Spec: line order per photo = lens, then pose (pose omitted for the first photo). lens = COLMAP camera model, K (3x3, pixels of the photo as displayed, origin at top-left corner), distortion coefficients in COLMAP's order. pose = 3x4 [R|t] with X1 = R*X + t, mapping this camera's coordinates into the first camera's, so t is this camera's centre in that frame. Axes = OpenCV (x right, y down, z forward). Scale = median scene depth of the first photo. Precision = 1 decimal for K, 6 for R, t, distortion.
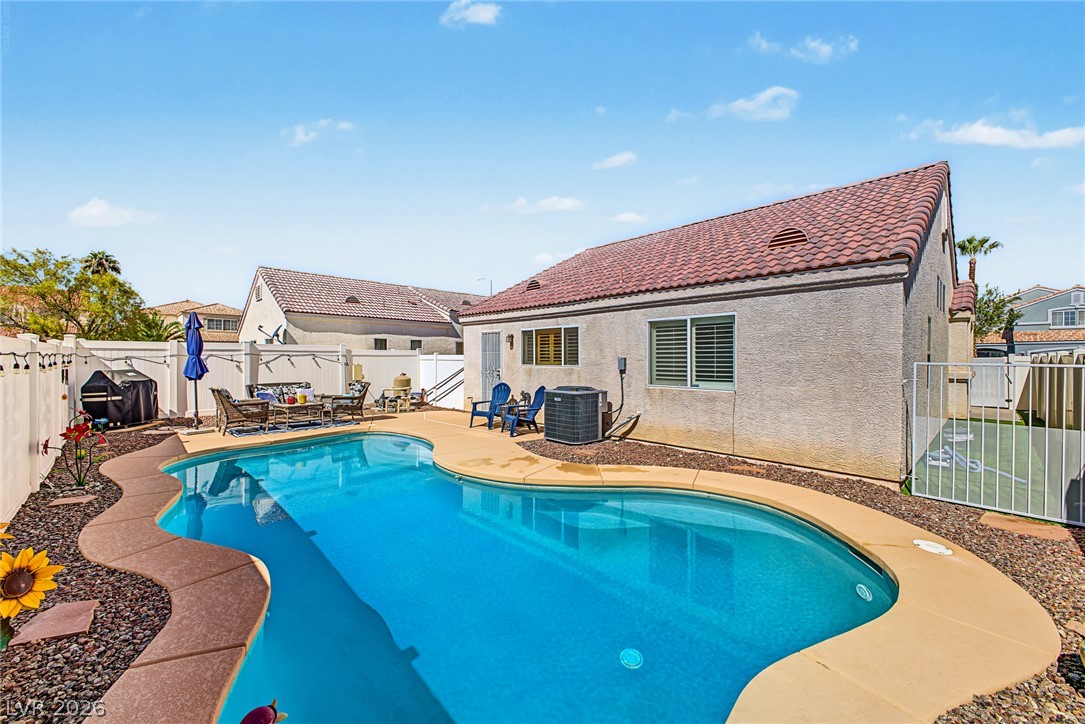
lens RADIAL K [[433.5, 0, 546.4], [0, 433.5, 361.7], [0, 0, 1]] dist [0.017283, -0.000084]
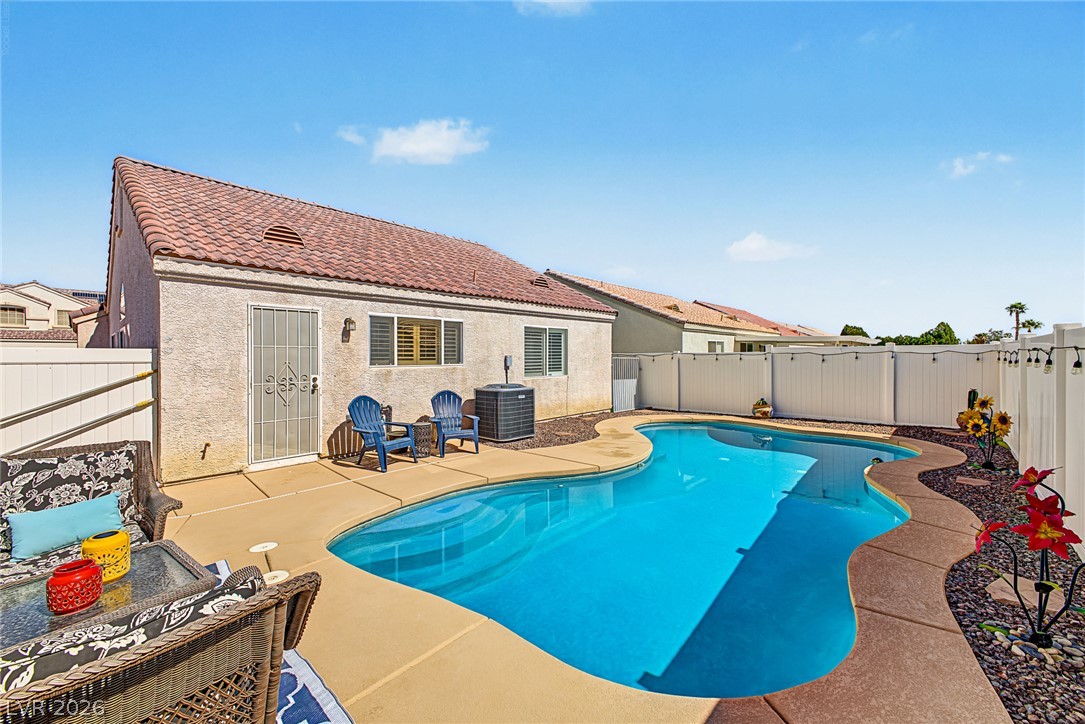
lens RADIAL K [[426.3, 0, 543.1], [0, 426.3, 355.1], [0, 0, 1]] dist [-0.015950, -0.000119]
pose [[-0.077610, 0.002889, 0.996980, -0.833494], [0.011223, 0.999935, -0.002024, -0.006368], [-0.996921, 0.011032, -0.077637, 0.893267]]
